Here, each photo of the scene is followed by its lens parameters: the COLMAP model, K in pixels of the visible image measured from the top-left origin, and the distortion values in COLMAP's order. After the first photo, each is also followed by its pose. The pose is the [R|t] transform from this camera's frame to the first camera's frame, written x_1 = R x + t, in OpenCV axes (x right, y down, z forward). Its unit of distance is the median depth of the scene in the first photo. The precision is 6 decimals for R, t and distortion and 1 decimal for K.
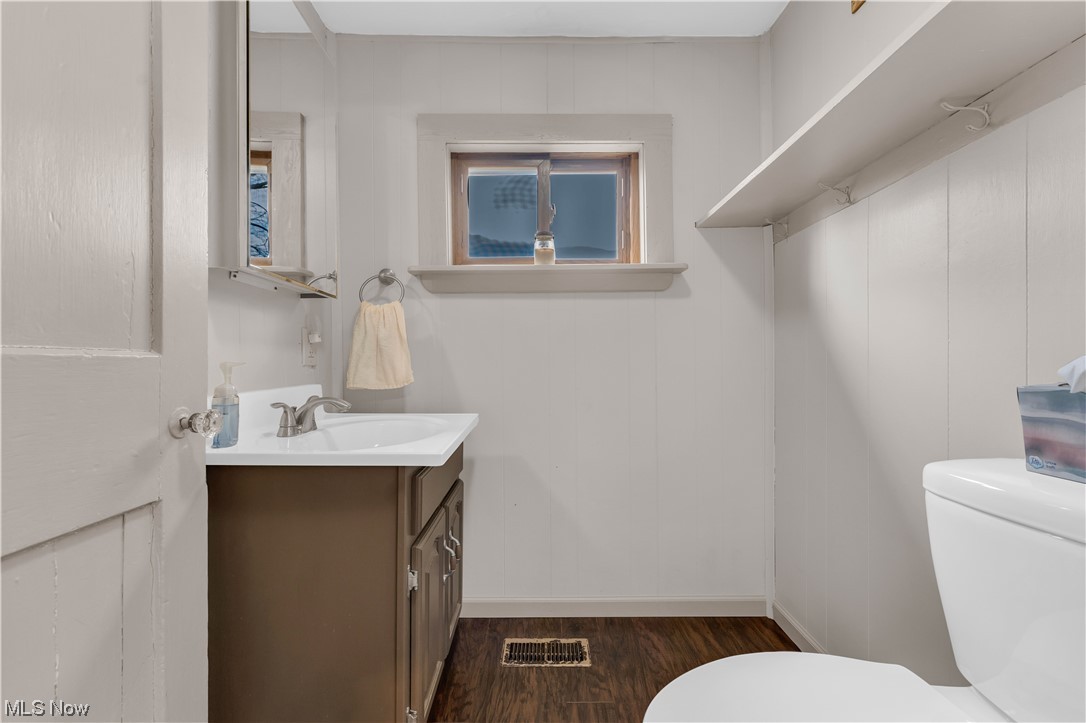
lens RADIAL K [[438.9, 0, 541.9], [0, 438.9, 362.4], [0, 0, 1]] dist [-0.001073, -0.000607]
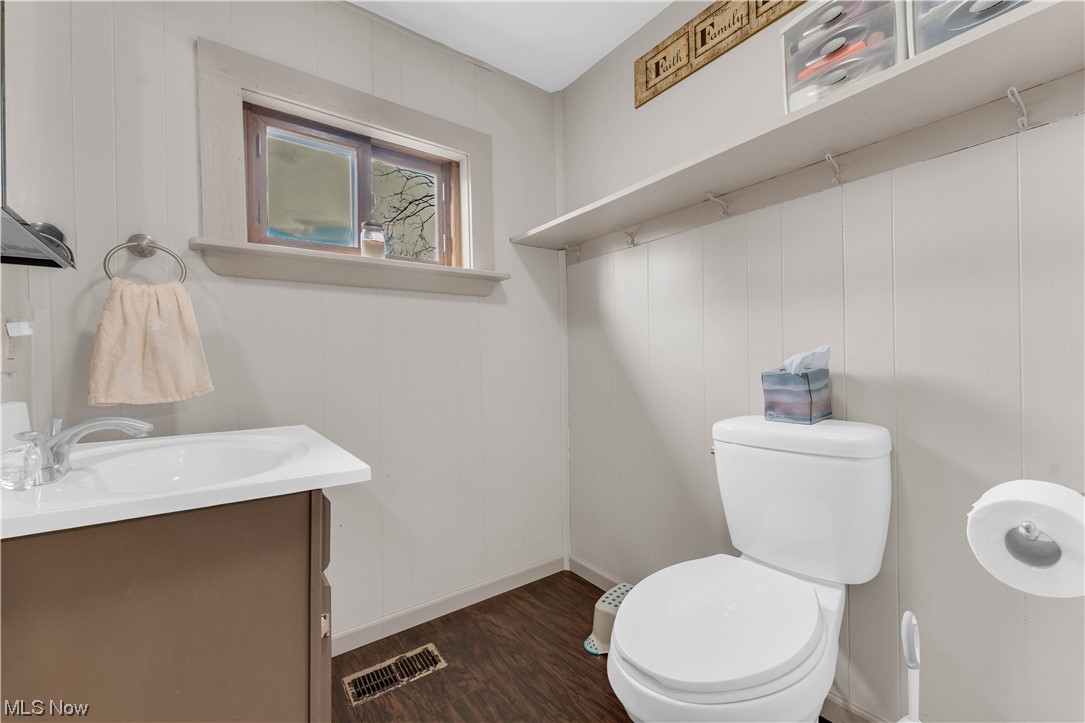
lens RADIAL K [[439.0, 0, 542.5], [0, 439.0, 361.5], [0, 0, 1]] dist [0.001046, -0.000355]
pose [[0.806858, -0.008080, 0.590690, -0.275764], [0.012367, 0.999918, -0.003216, 0.003150], [-0.590616, 0.009900, 0.806892, 0.048886]]
